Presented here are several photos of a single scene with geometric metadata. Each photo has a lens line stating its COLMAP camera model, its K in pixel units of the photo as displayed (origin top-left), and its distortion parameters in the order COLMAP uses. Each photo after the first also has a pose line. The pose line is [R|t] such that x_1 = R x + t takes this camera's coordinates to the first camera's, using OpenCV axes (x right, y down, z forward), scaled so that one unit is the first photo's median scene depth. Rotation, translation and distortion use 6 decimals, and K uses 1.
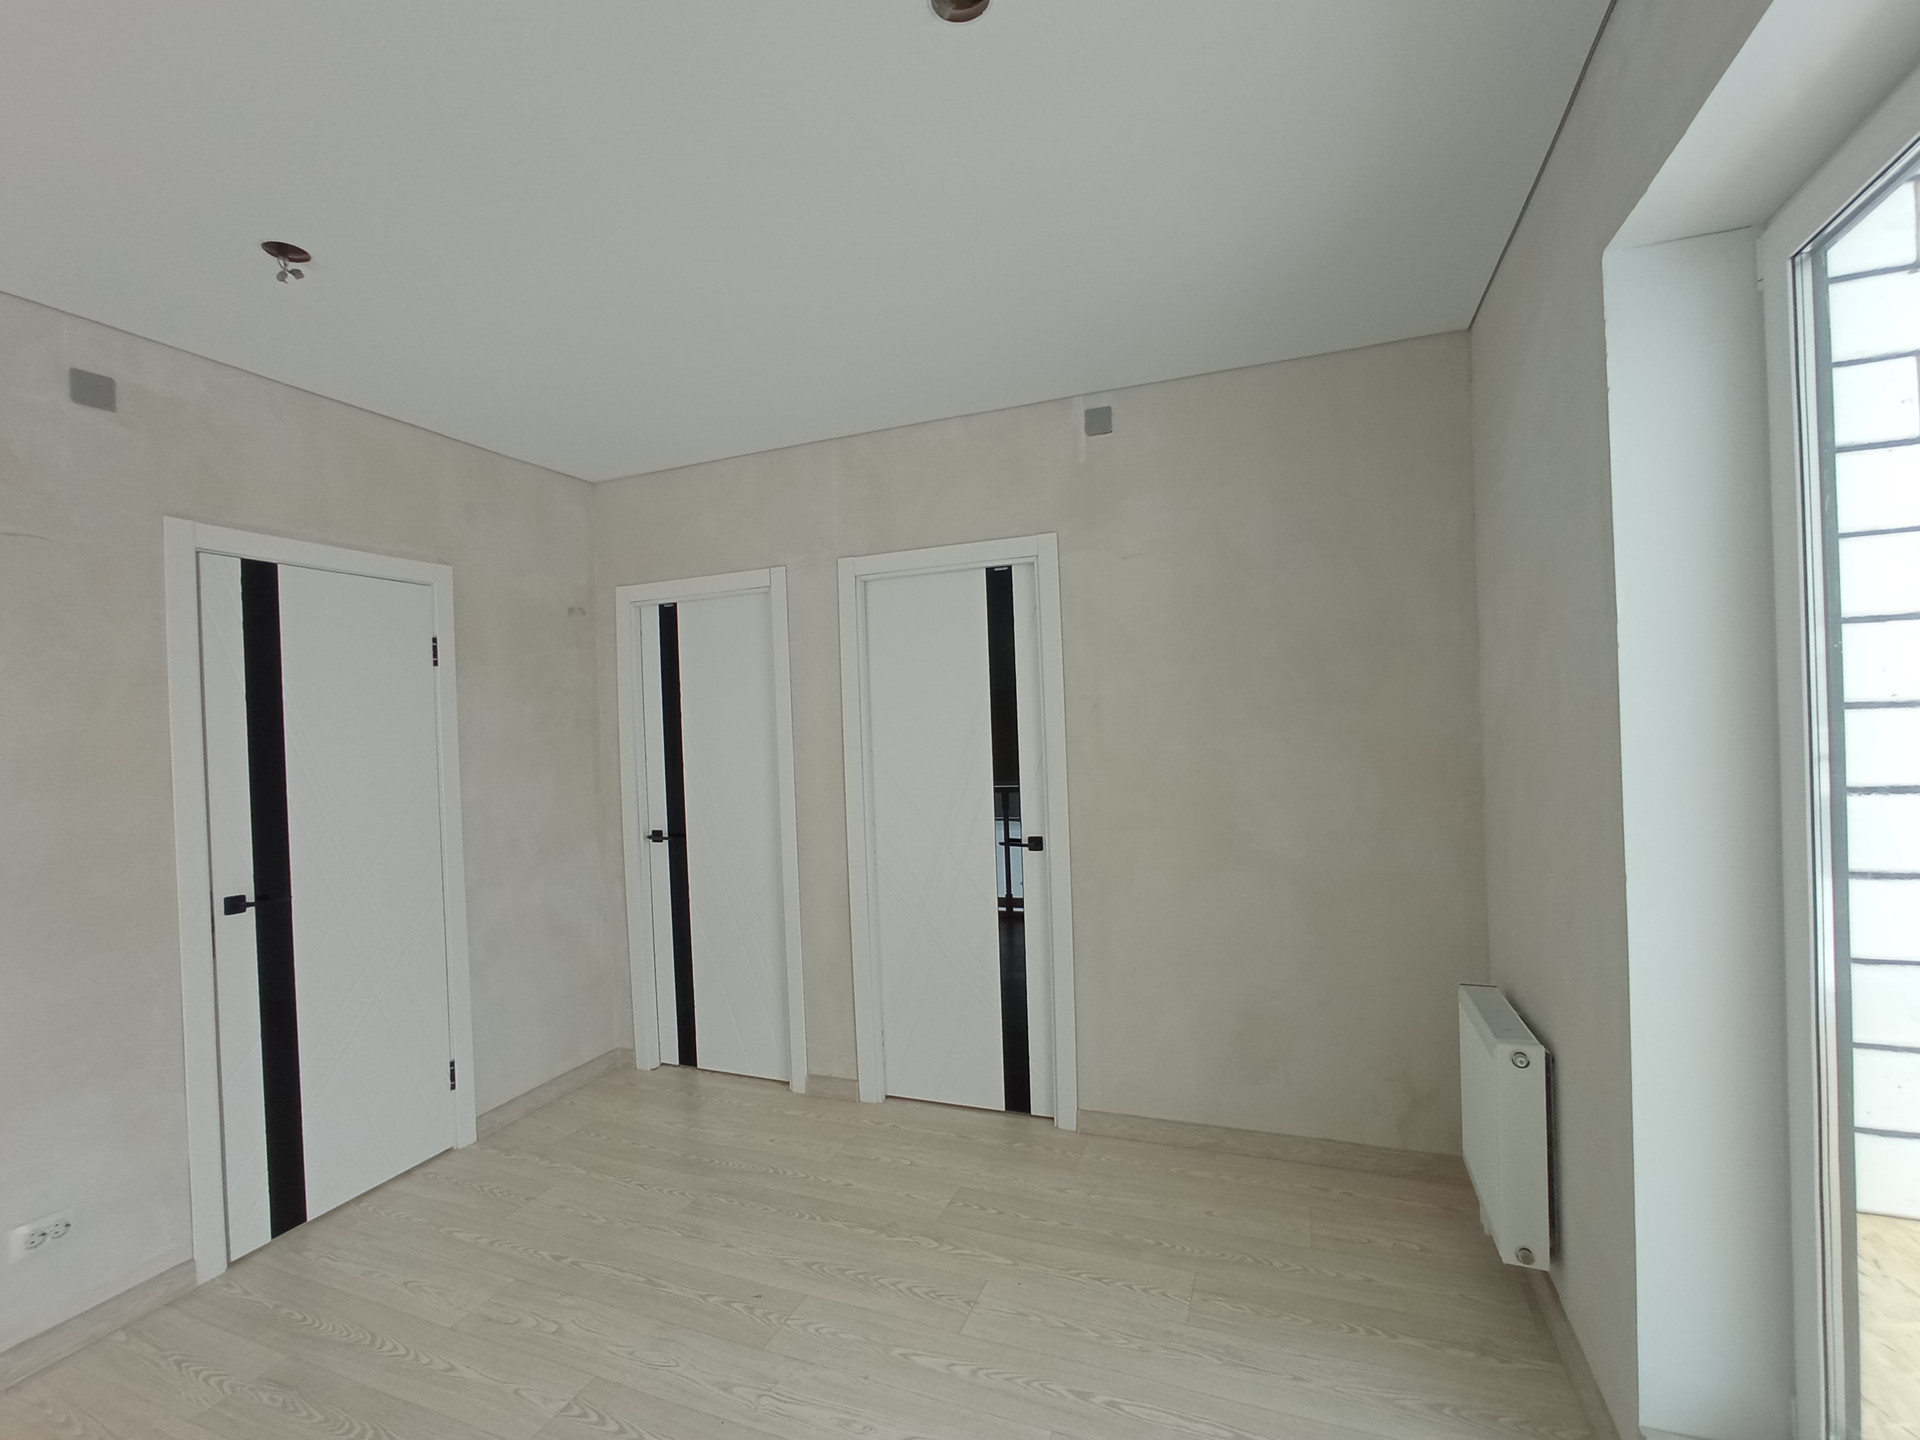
lens RADIAL K [[868.8, 0, 960.0], [0, 868.8, 720.0], [0, 0, 1]] dist [0.003004, 0.001617]
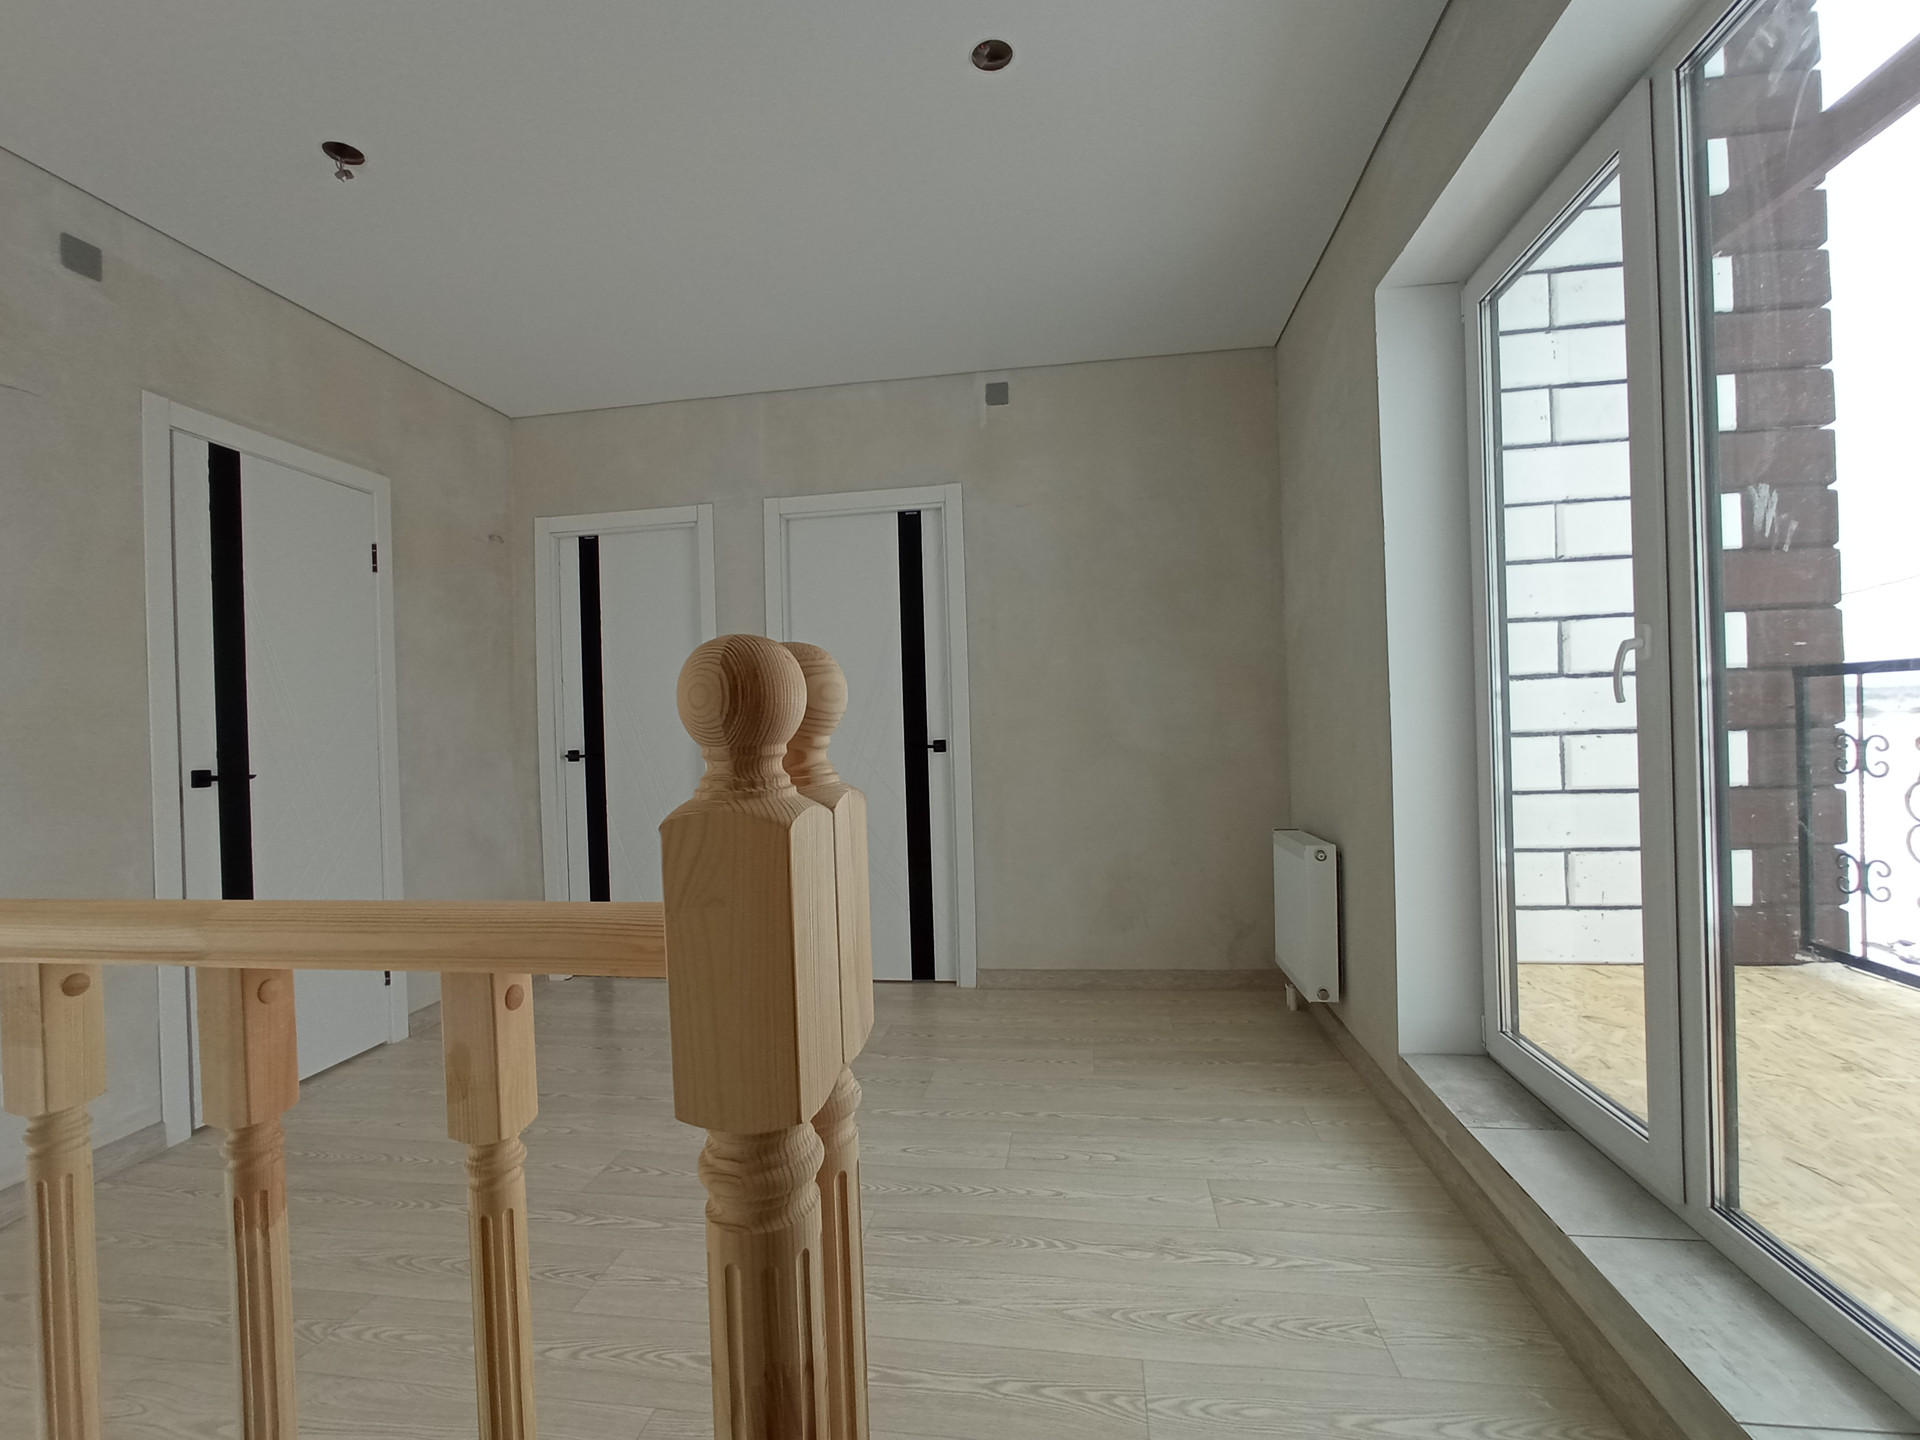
lens RADIAL K [[868.8, 0, 960.0], [0, 868.8, 720.0], [0, 0, 1]] dist [0.003004, 0.001617]
pose [[0.973871, 0.005591, 0.227031, -0.177814], [-0.002515, 0.999901, -0.013840, 0.138269], [-0.227086, 0.012907, 0.973789, -0.174573]]
